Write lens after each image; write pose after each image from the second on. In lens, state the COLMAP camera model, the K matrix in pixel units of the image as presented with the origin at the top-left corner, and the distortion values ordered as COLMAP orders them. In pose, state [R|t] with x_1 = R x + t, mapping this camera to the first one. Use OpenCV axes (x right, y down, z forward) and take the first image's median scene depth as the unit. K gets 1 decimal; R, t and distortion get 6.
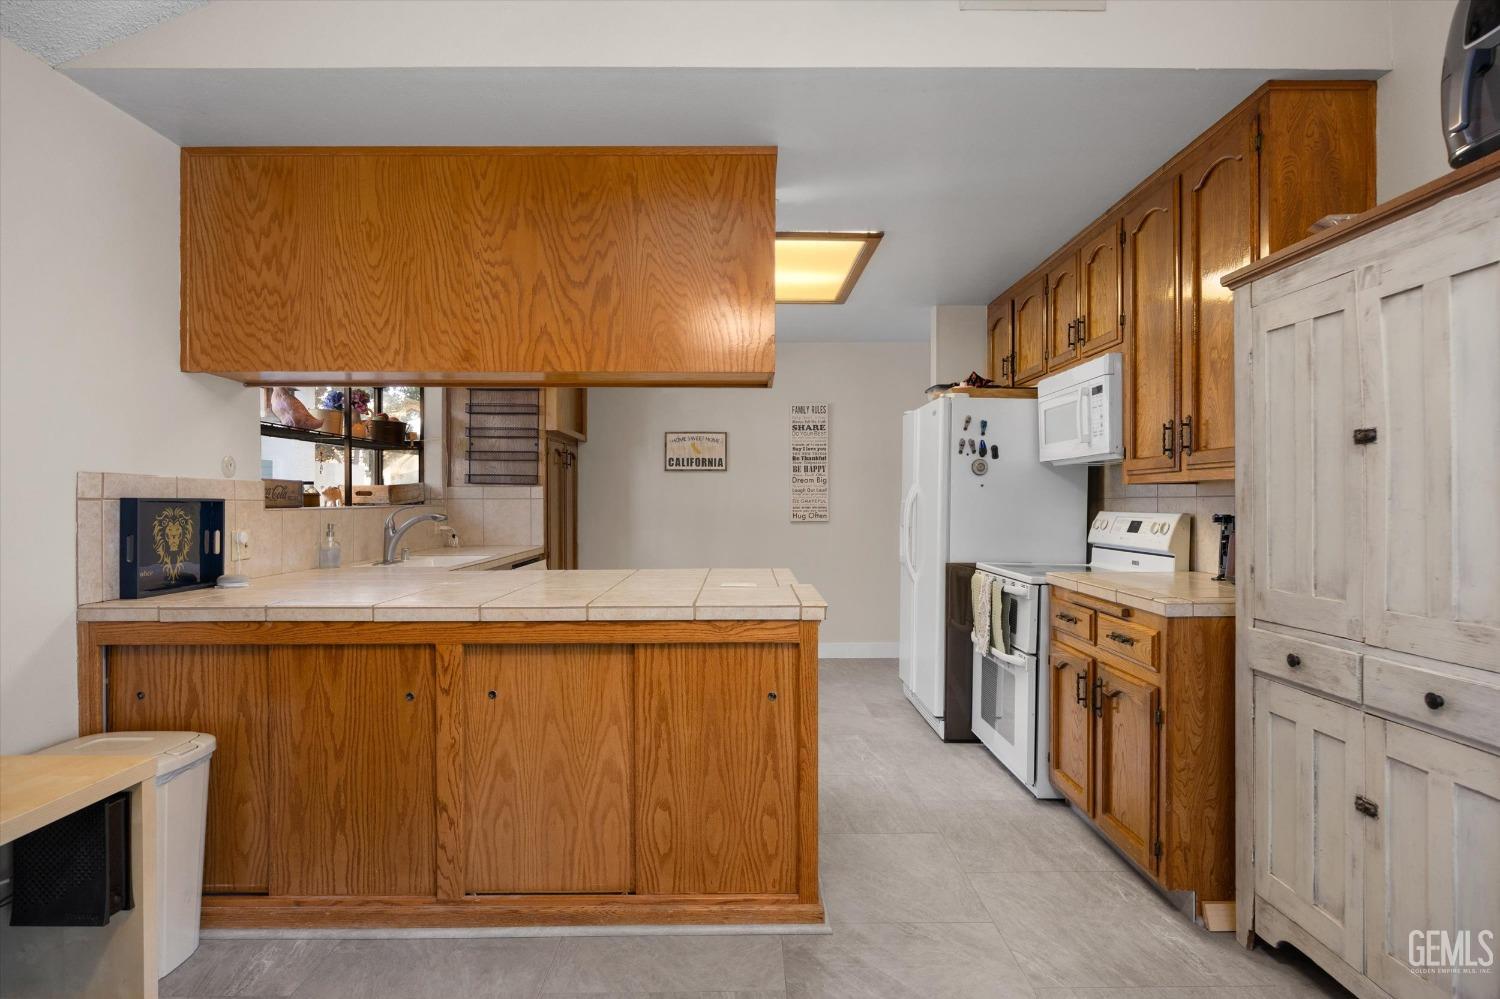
lens RADIAL K [[853.3, 0, 750.0], [0, 853.3, 502.6], [0, 0, 1]] dist [-0.009383, 0.000053]
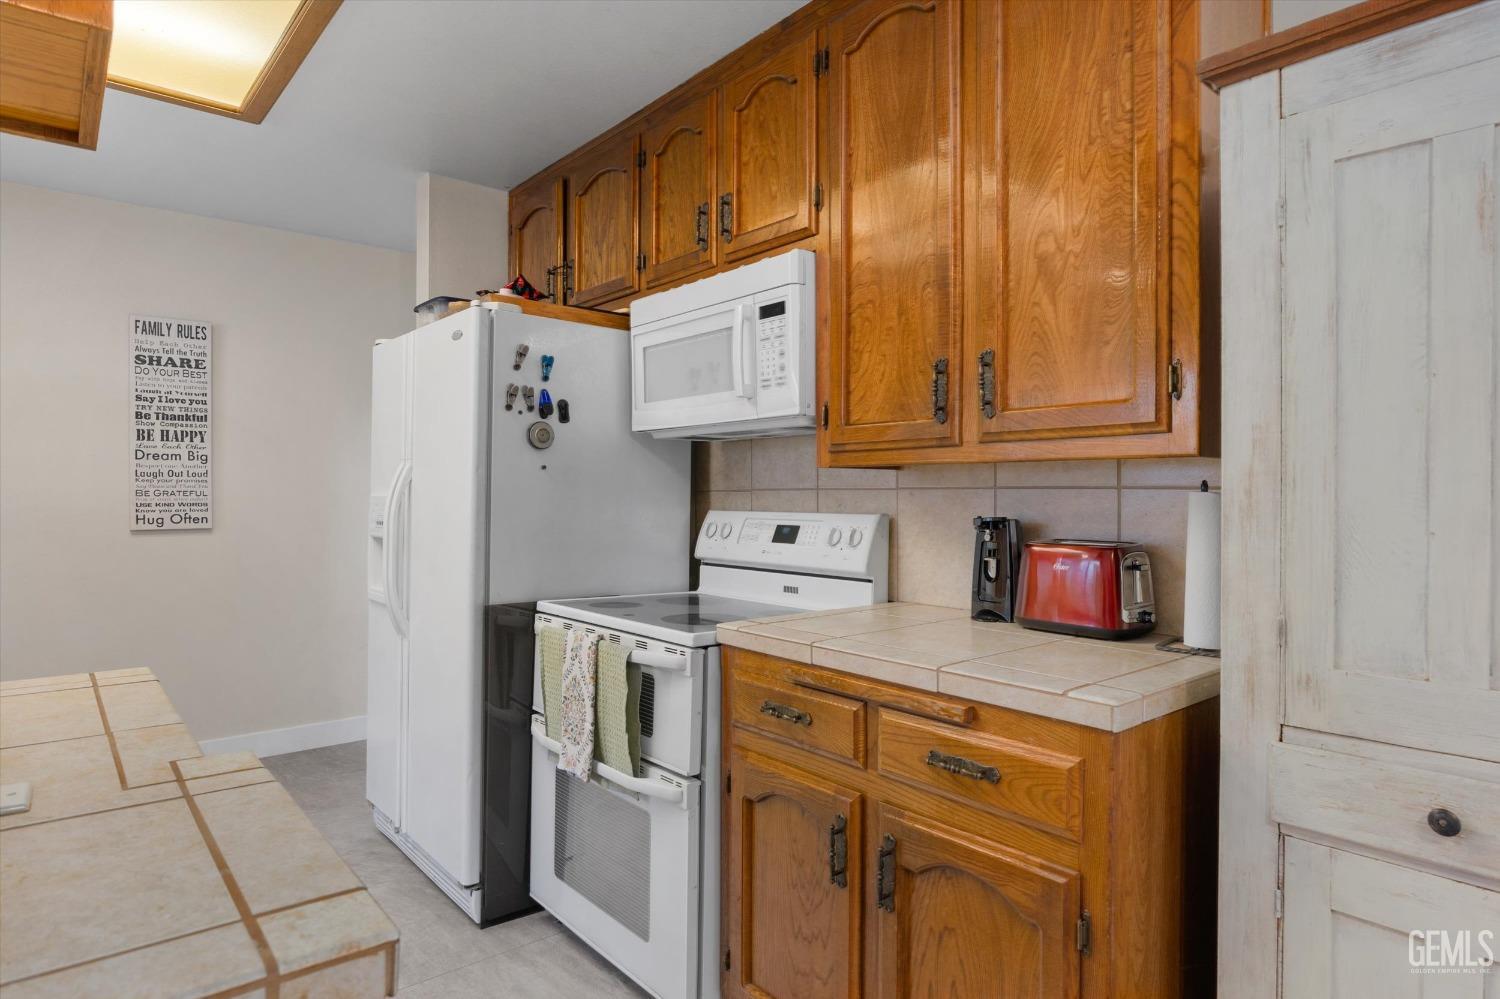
lens RADIAL K [[853.3, 0, 748.7], [0, 853.3, 499.9], [0, 0, 1]] dist [-0.009383, 0.000053]
pose [[0.772457, 0.000480, 0.635066, 0.011015], [-0.002848, 0.999992, 0.002709, 0.000047], [-0.635060, -0.003901, 0.772453, 0.465656]]
